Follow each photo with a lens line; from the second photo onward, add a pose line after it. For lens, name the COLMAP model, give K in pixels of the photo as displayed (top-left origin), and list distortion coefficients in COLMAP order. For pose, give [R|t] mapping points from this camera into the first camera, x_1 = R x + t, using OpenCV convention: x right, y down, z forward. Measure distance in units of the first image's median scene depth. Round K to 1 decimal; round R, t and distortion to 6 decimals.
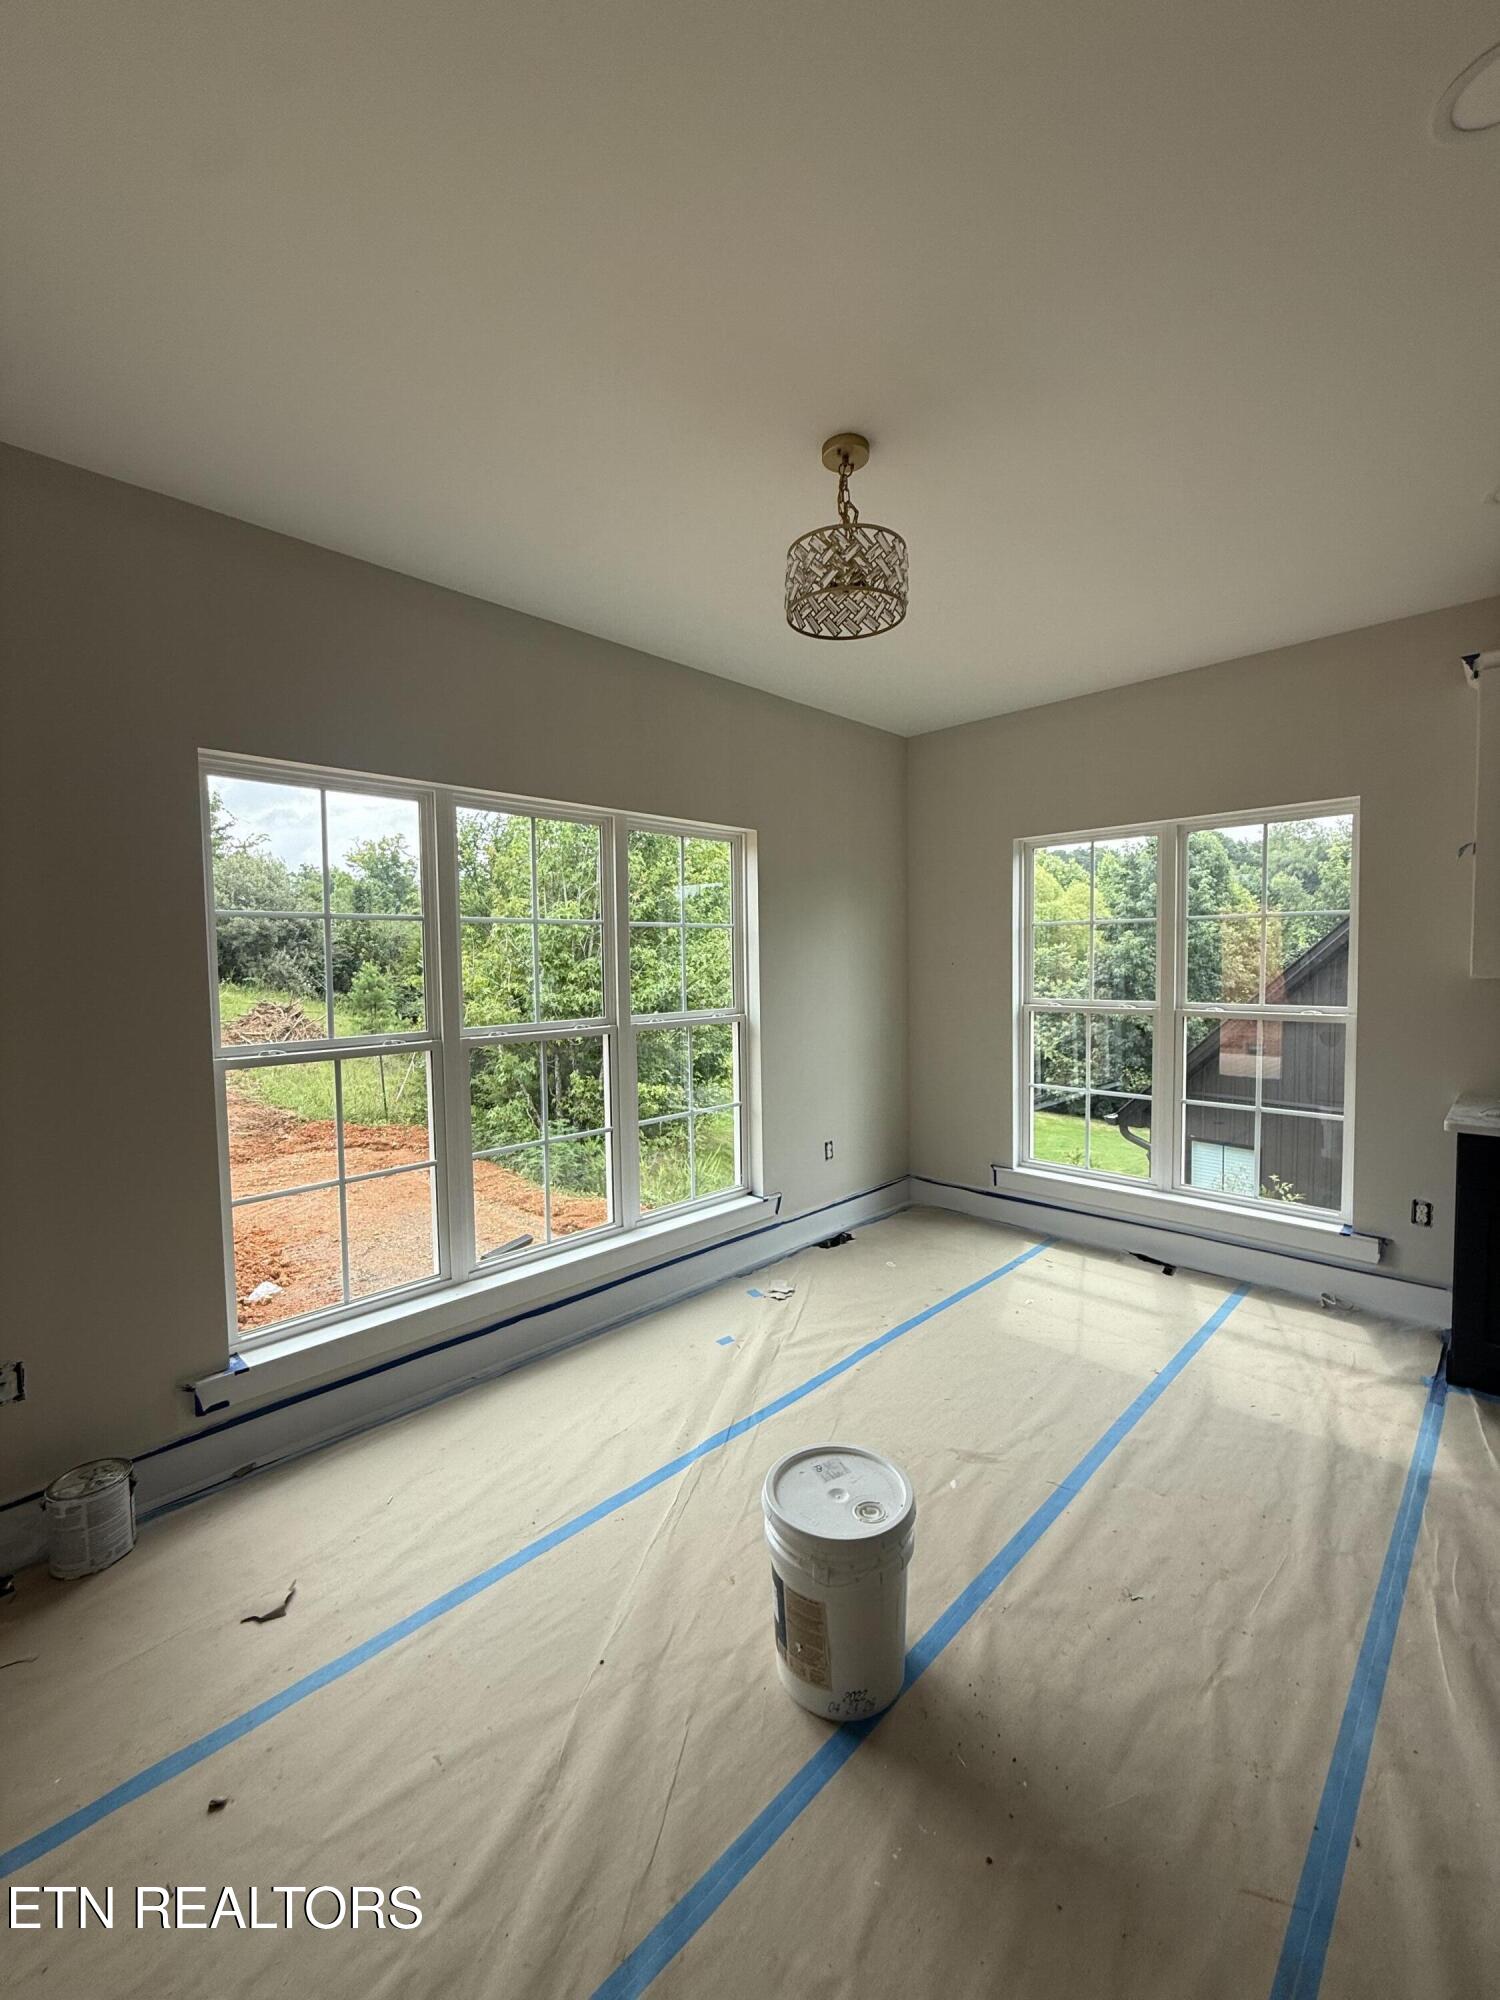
lens RADIAL K [[797.2, 0, 746.9], [0, 797.2, 998.2], [0, 0, 1]] dist [0.001219, -0.000052]
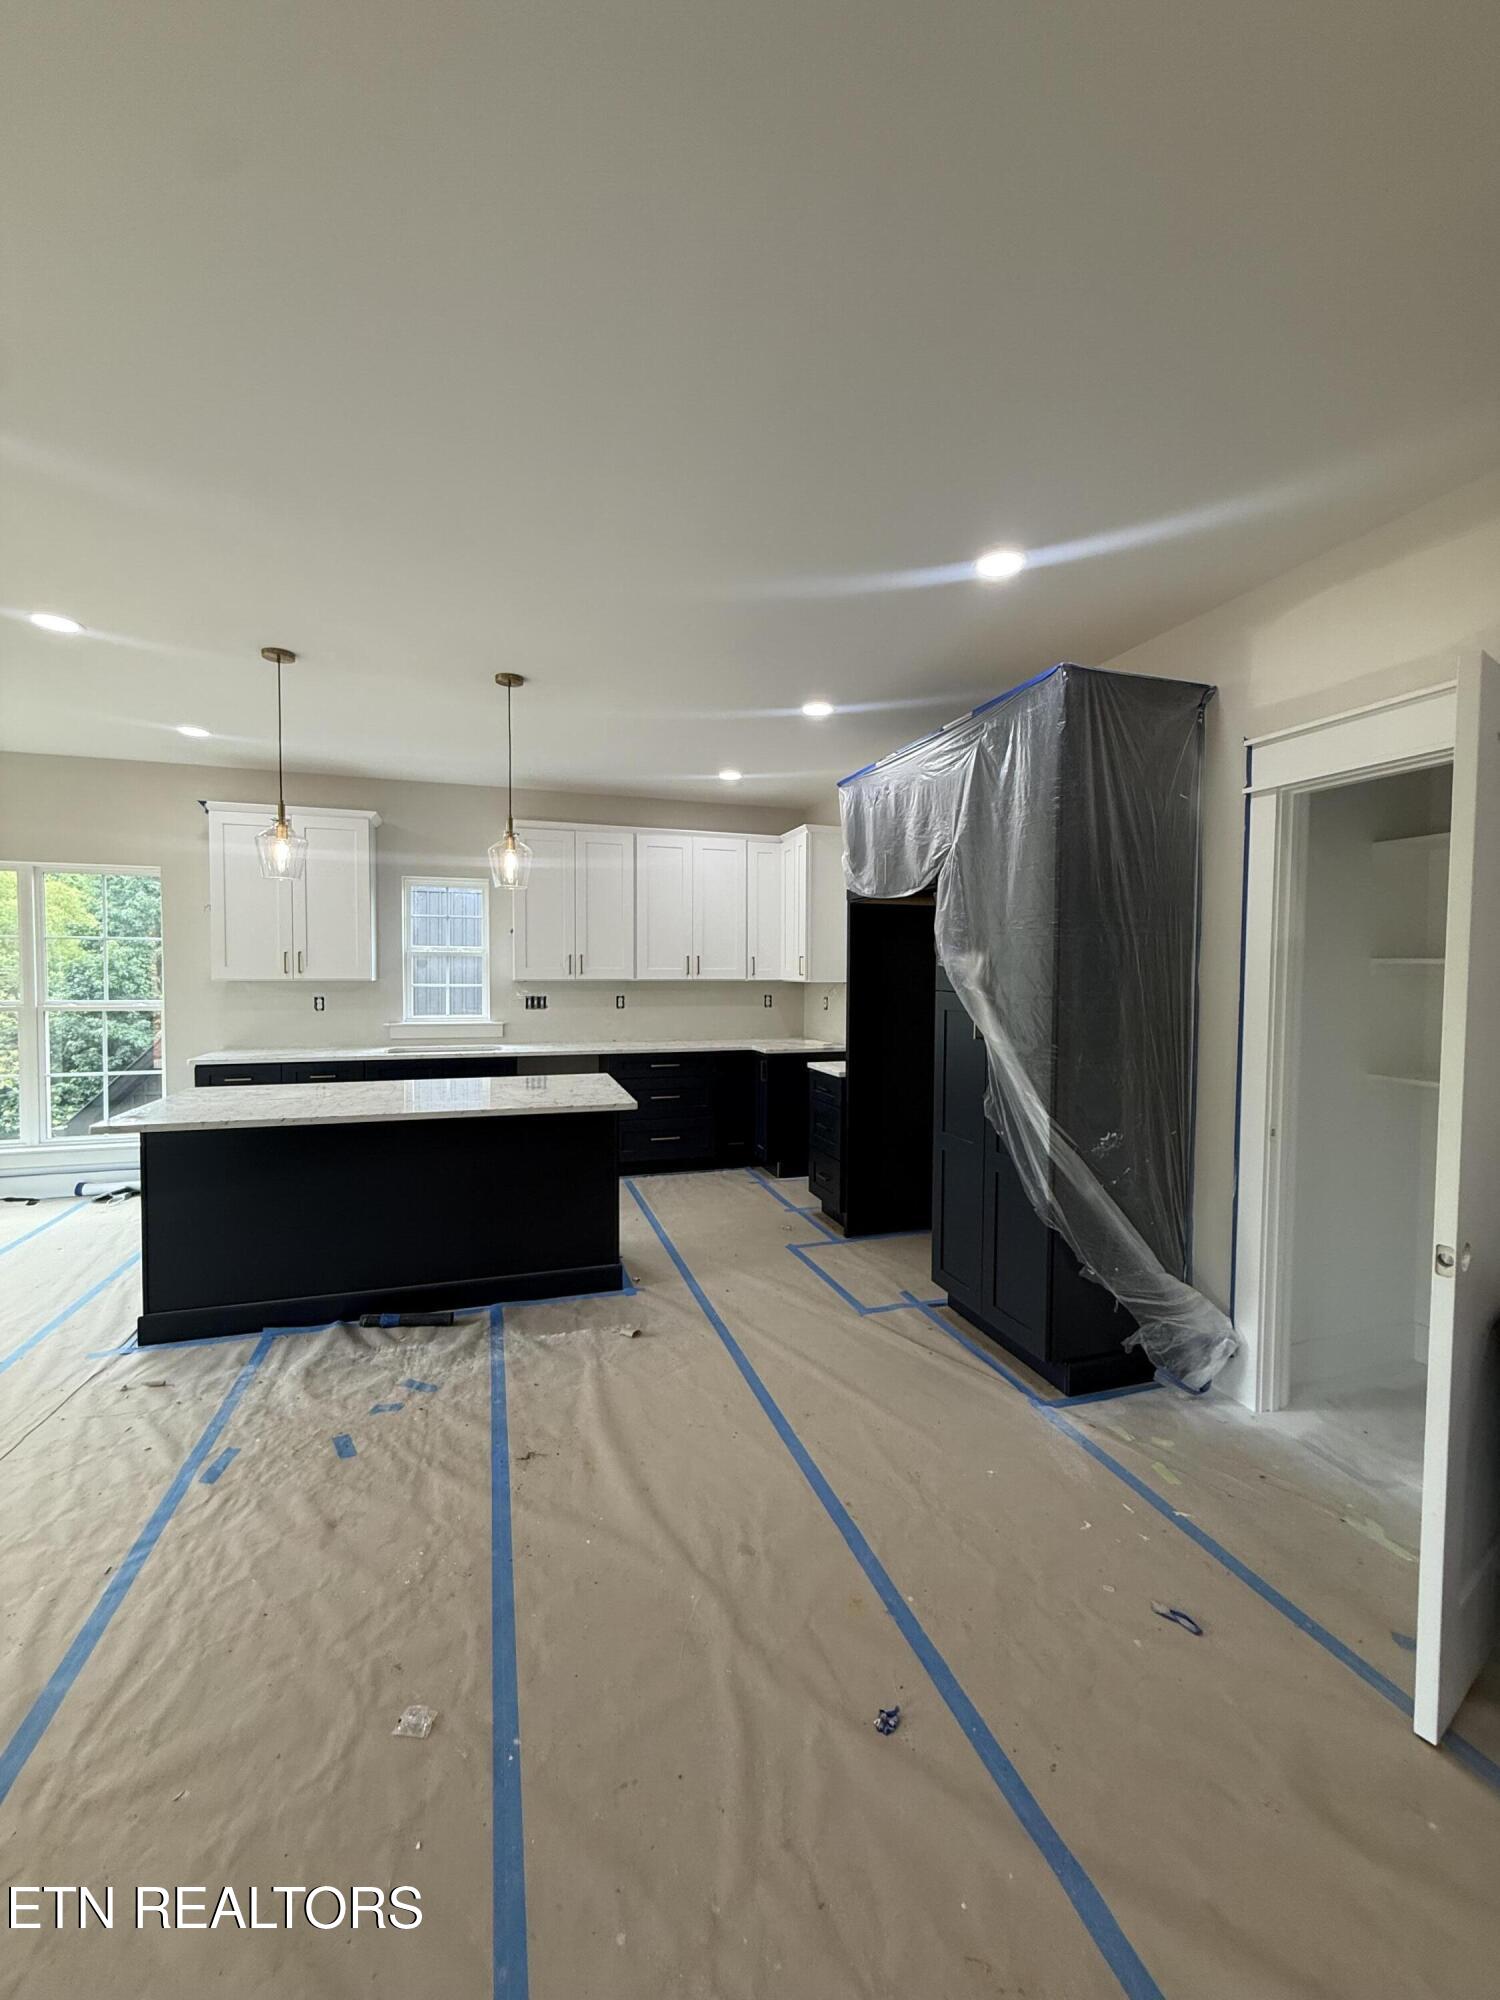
lens RADIAL K [[799.9, 0, 748.2], [0, 799.9, 995.5], [0, 0, 1]] dist [-0.000124, -0.000059]
pose [[0.456756, -0.013930, 0.889483, -0.088895], [0.031719, 0.999497, -0.000635, 0.031052], [-0.889026, 0.028504, 0.456968, -0.575659]]
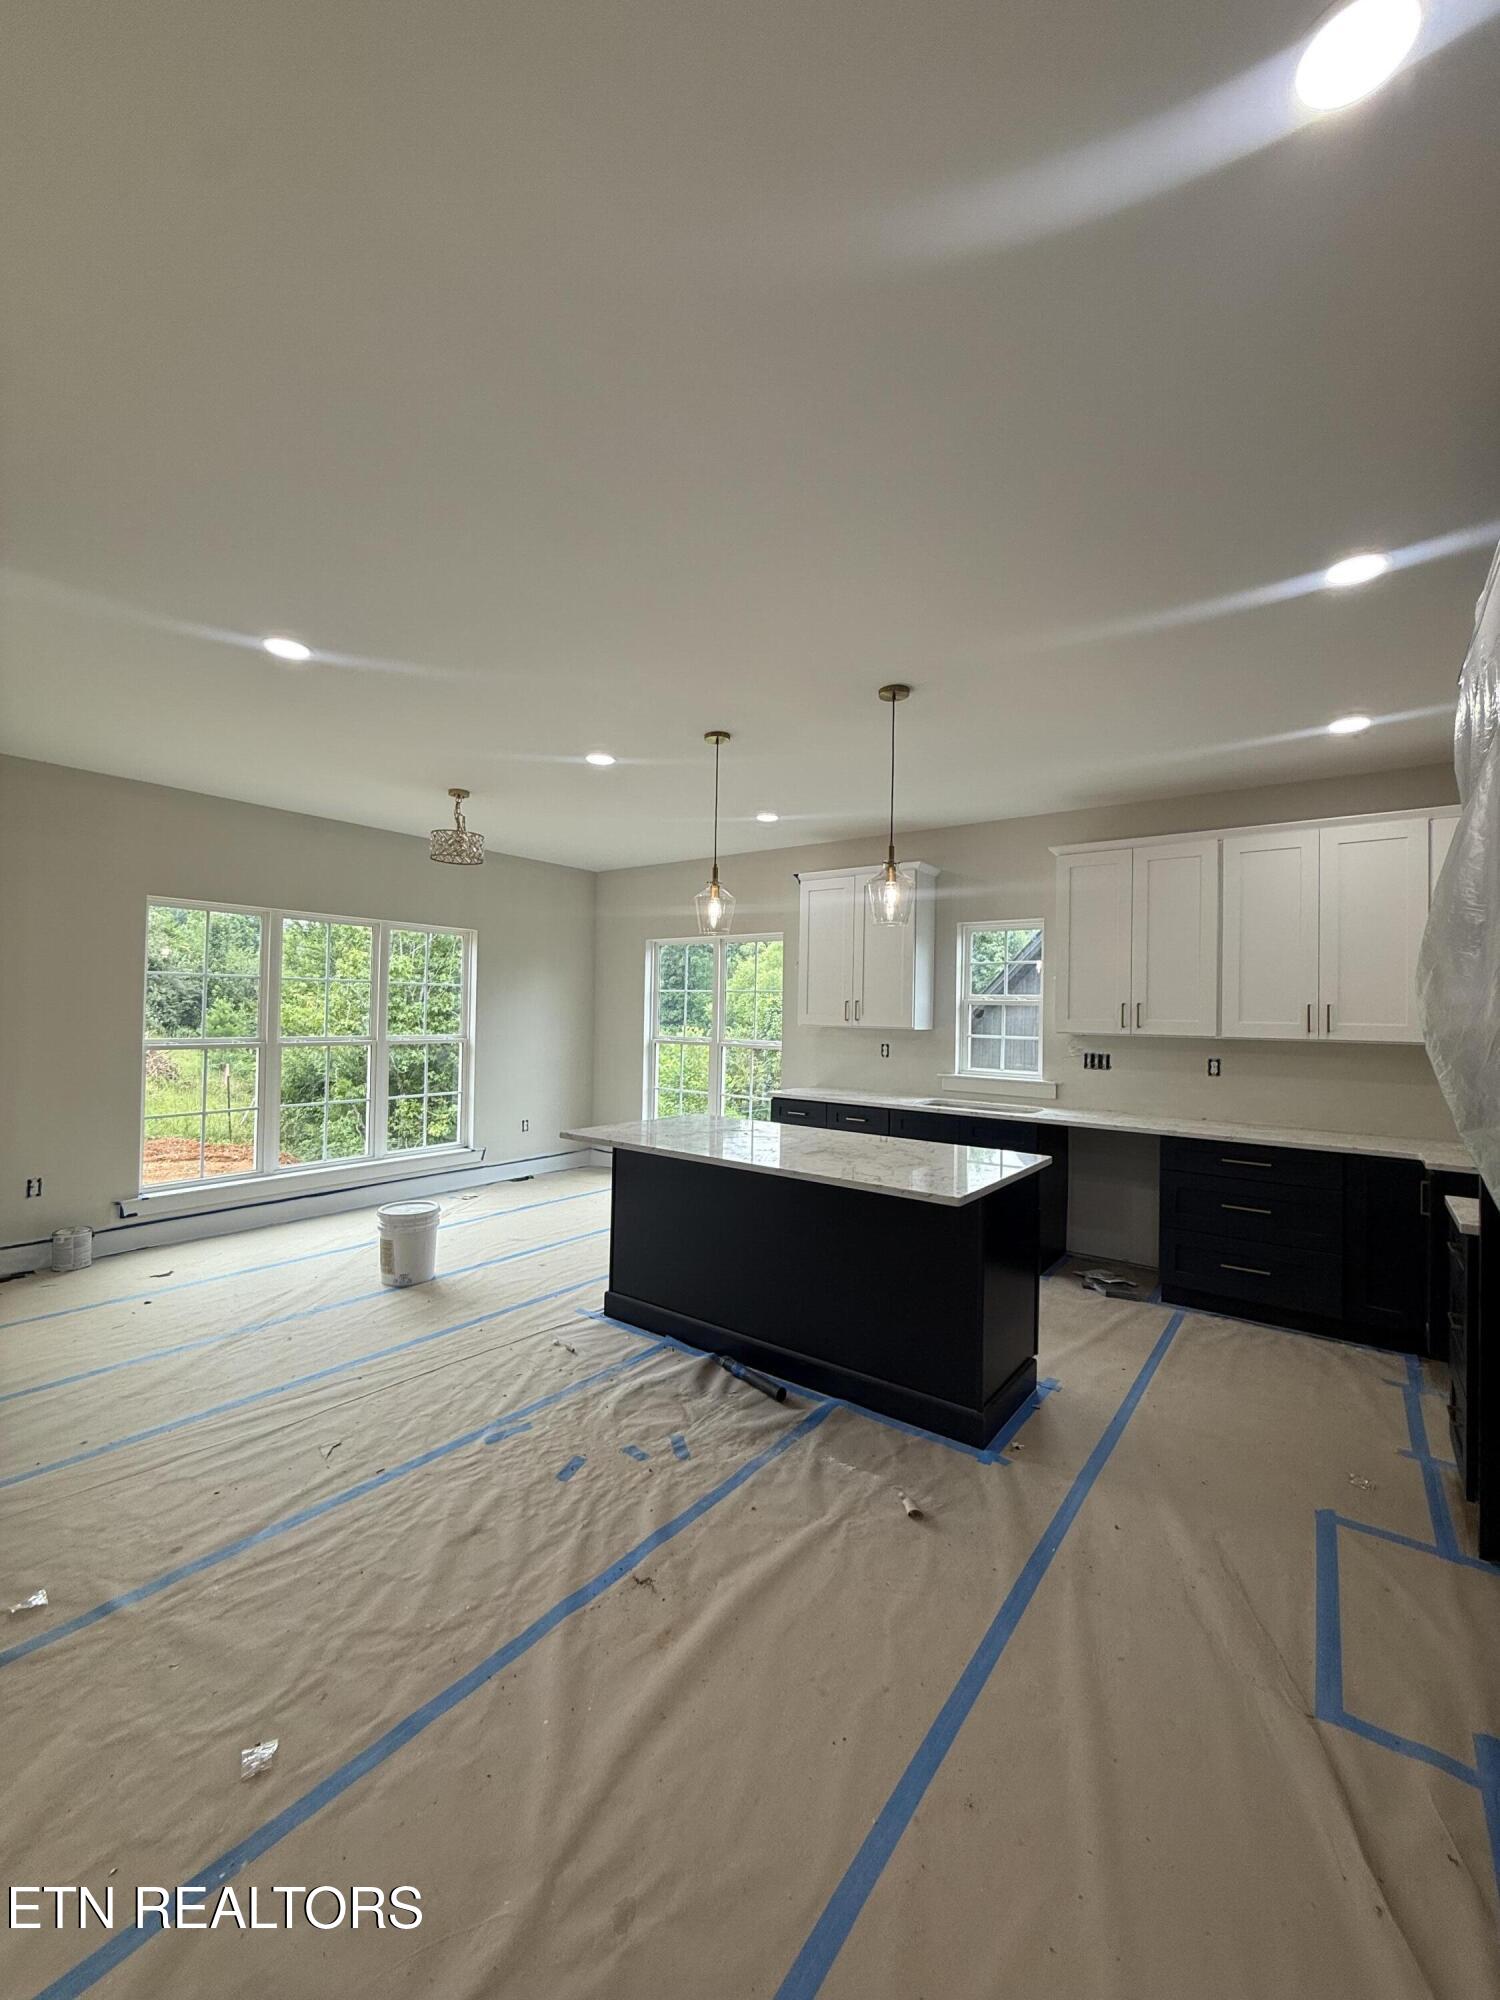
lens RADIAL K [[797.2, 0, 746.9], [0, 797.2, 998.2], [0, 0, 1]] dist [0.001219, -0.000052]
pose [[0.989566, 0.034965, 0.139773, 0.312885], [-0.025810, 0.997433, -0.066788, 0.029710], [-0.141749, 0.062484, 0.987929, -0.676213]]
